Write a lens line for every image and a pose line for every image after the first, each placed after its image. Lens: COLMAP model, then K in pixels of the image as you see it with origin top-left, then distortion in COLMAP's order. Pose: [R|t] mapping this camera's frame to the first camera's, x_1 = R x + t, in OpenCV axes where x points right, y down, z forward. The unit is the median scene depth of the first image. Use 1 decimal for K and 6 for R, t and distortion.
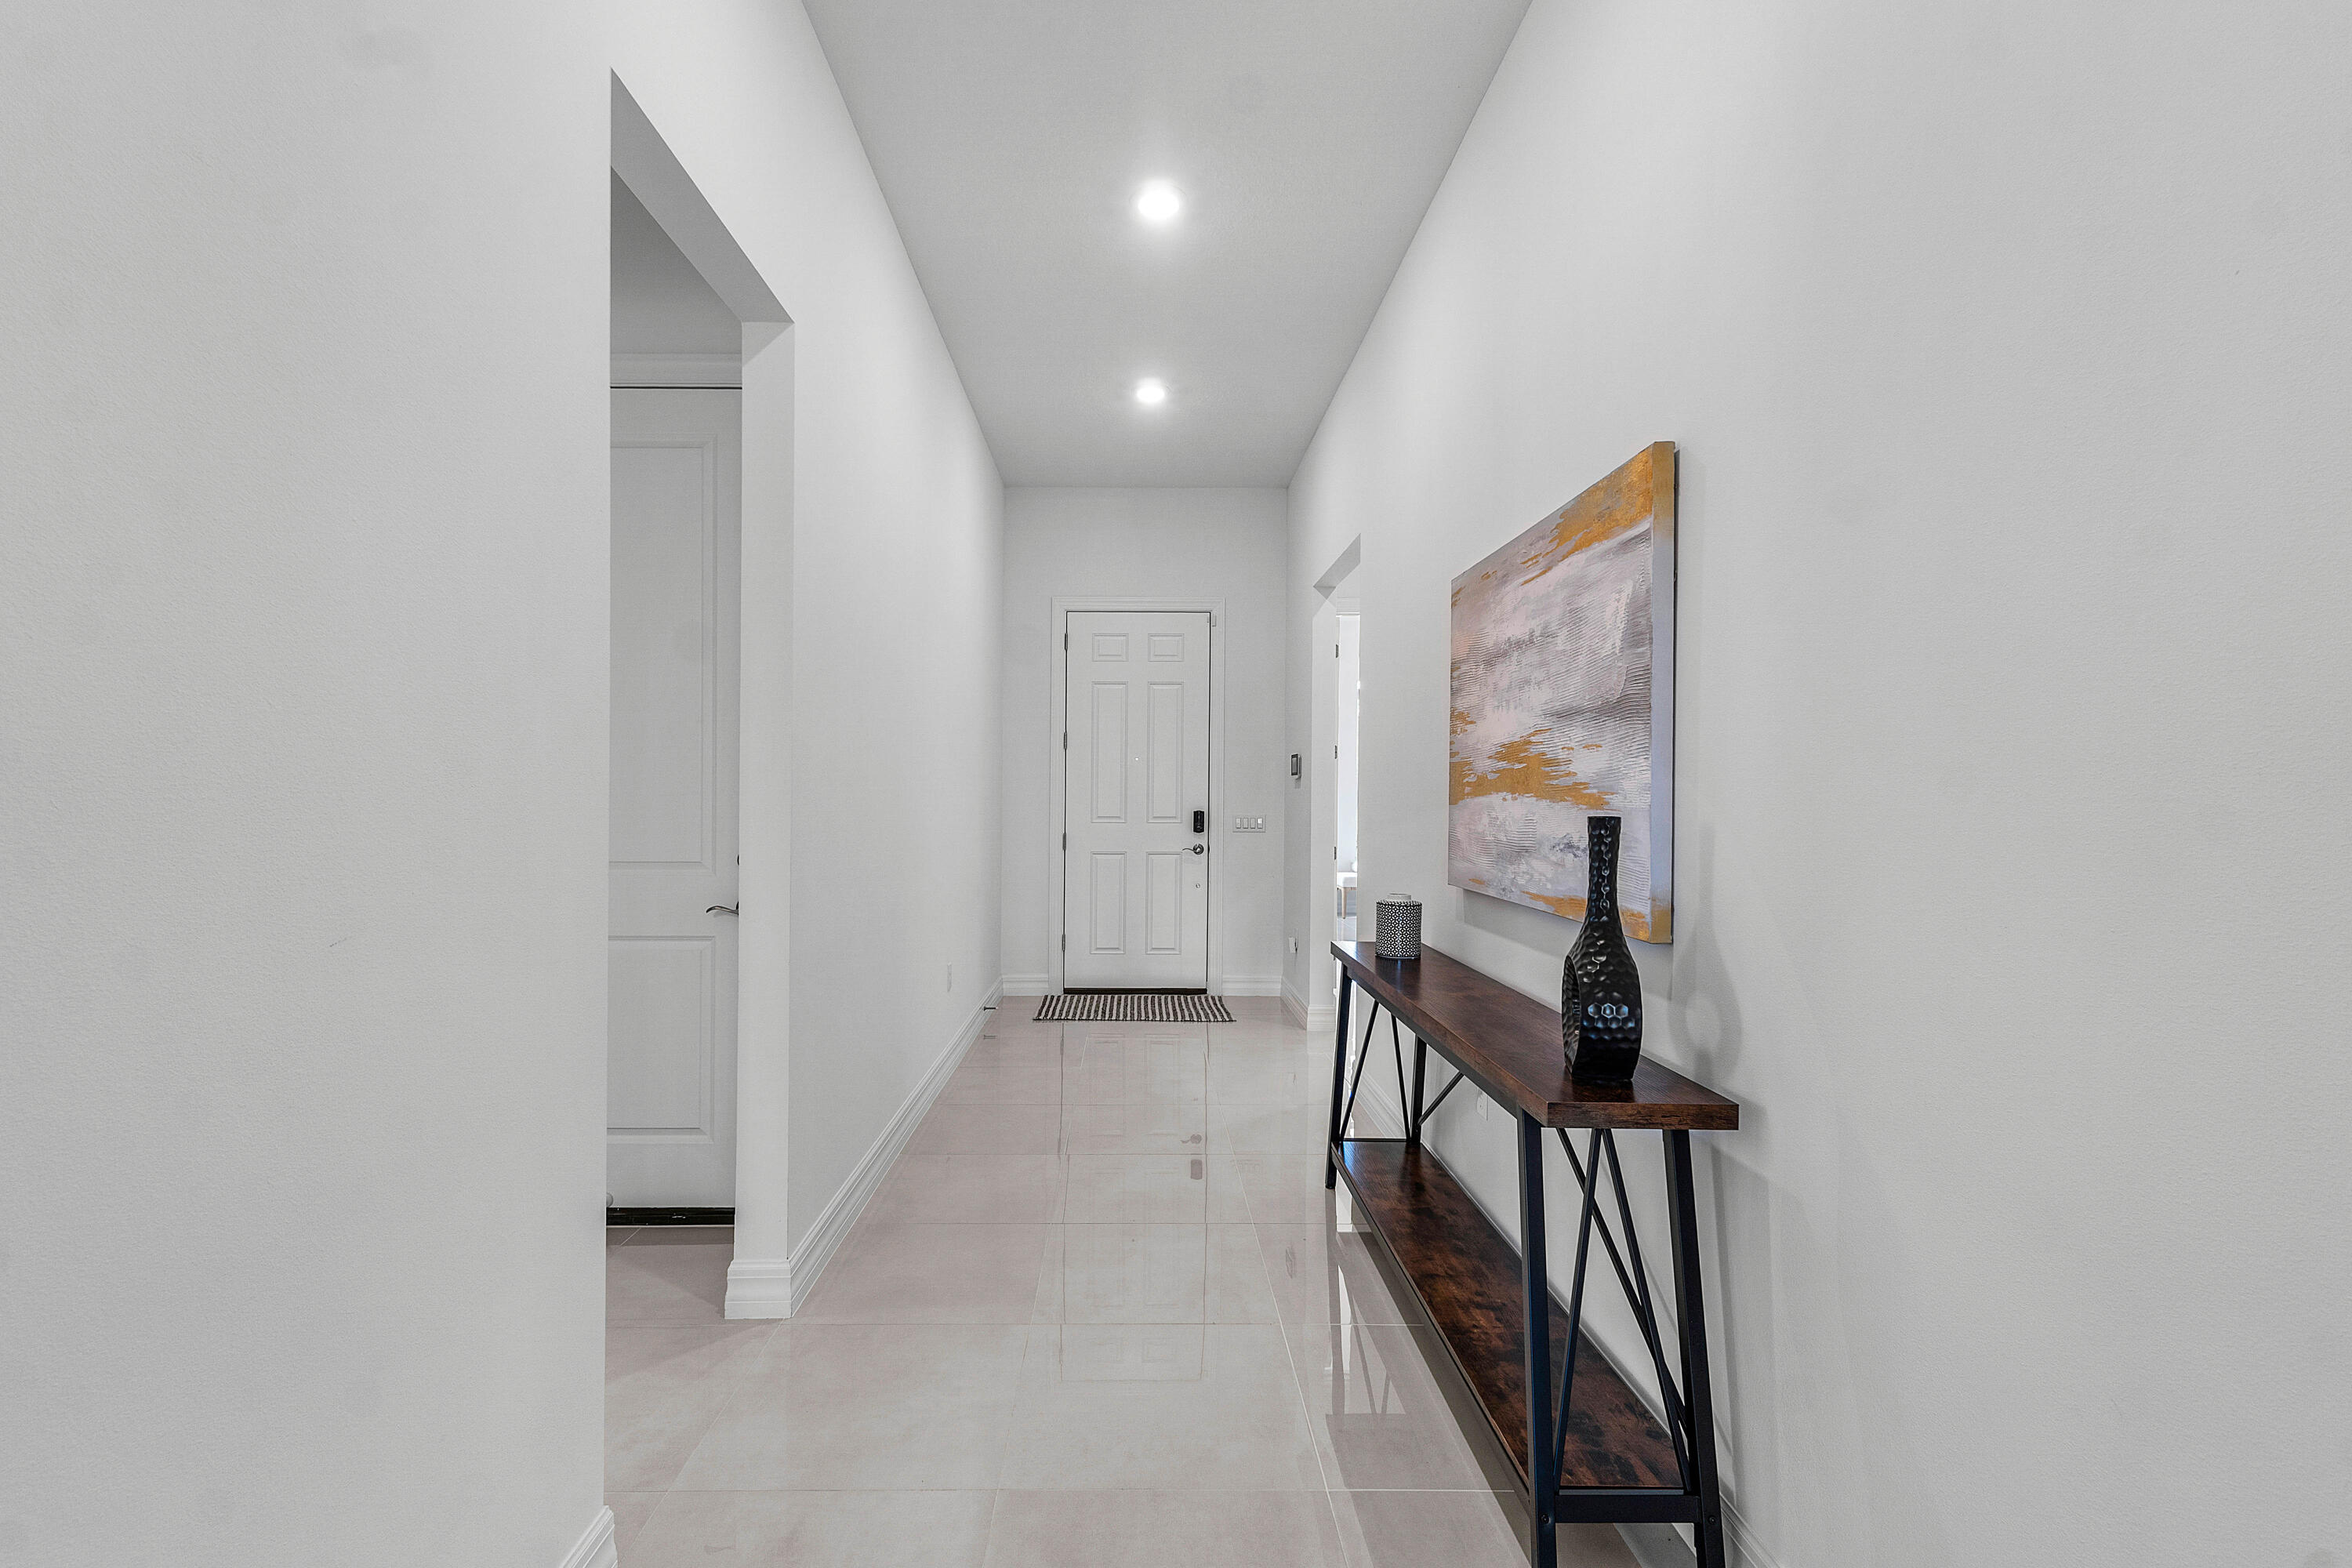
lens RADIAL K [[1043.2, 0, 1166.8], [0, 1043.2, 792.5], [0, 0, 1]] dist [-0.005620, 0.000258]
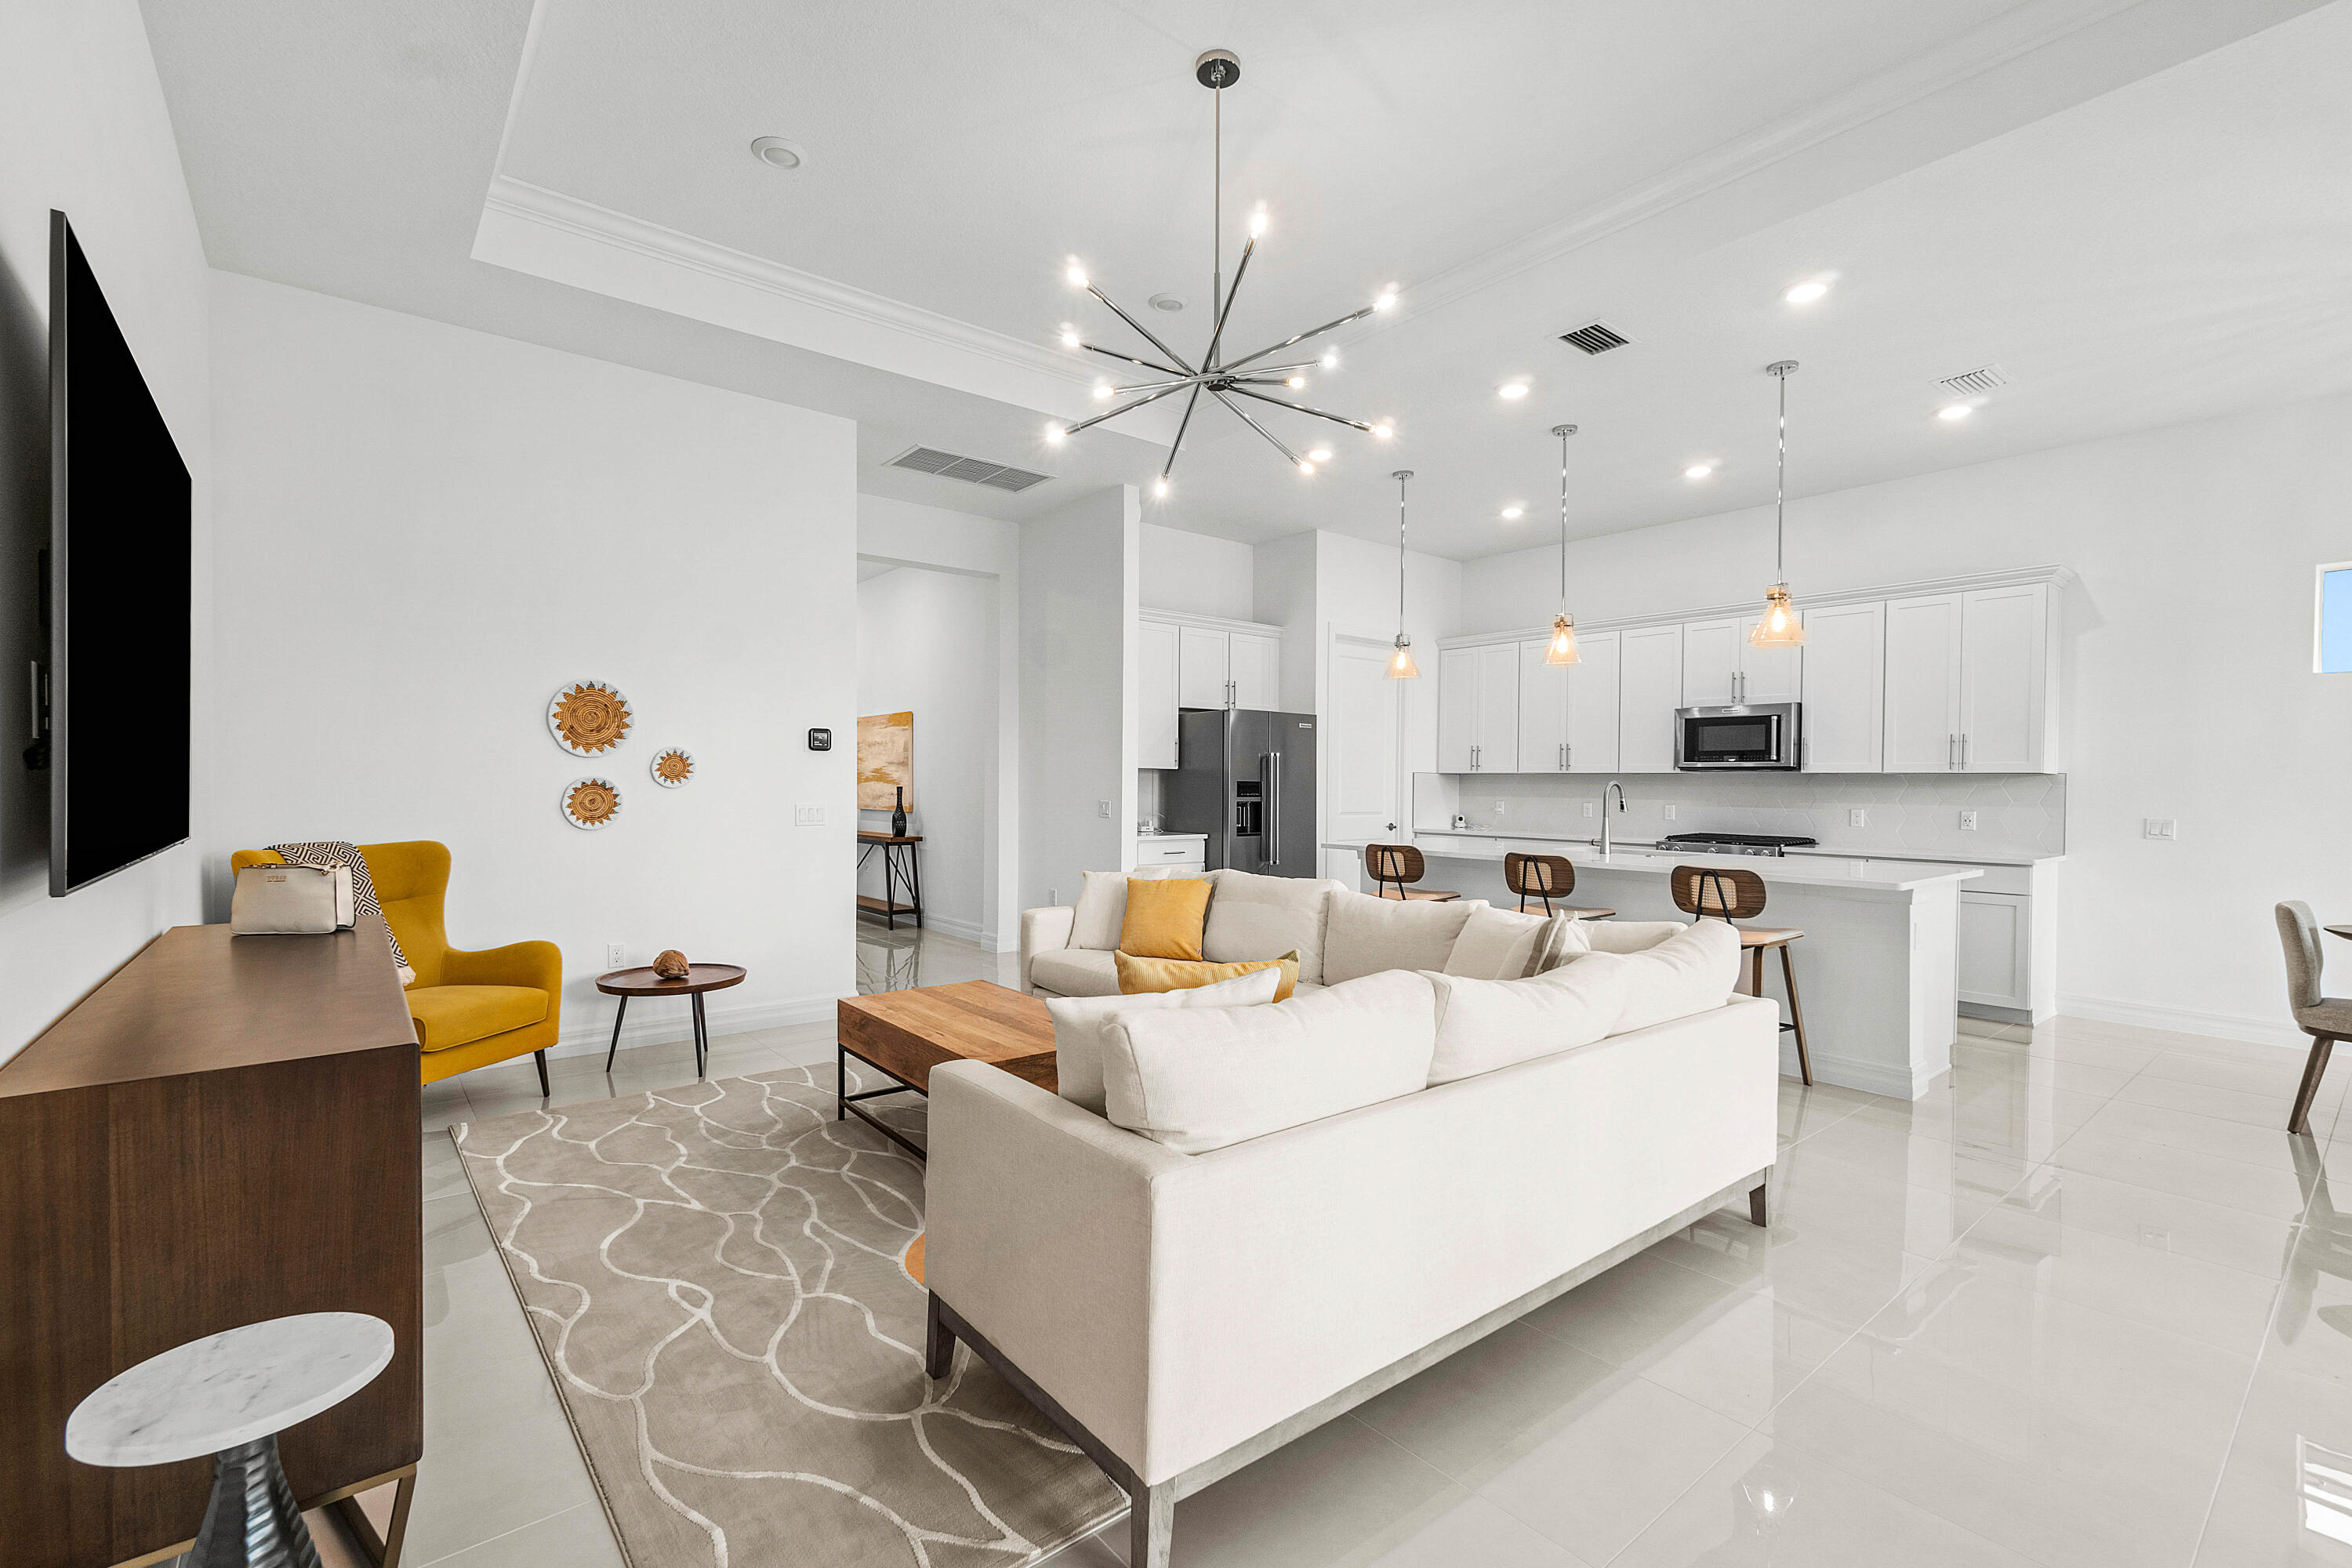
lens RADIAL K [[1043.2, 0, 1169.1], [0, 1043.2, 789.2], [0, 0, 1]] dist [-0.005620, 0.000258]
pose [[0.794761, -0.011114, 0.606821, -1.403762], [0.001672, 0.999869, 0.016124, -0.038957], [-0.606920, -0.011800, 0.794675, -3.324831]]
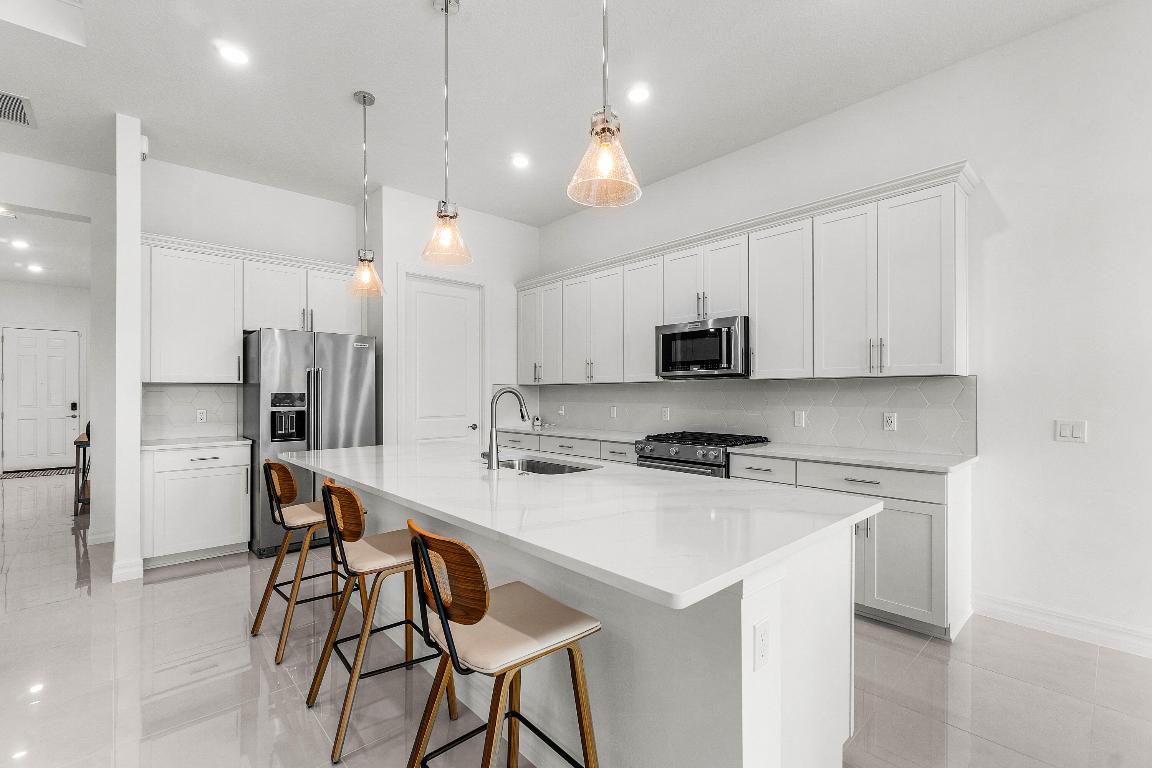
lens RADIAL K [[511.0, 0, 578.2], [0, 511.0, 387.0], [0, 0, 1]] dist [-0.005620, 0.000258]
pose [[0.756191, -0.008733, 0.654293, 0.516379], [0.013228, 0.999911, -0.001943, -0.011375], [-0.654218, 0.010125, 0.756239, -2.898419]]
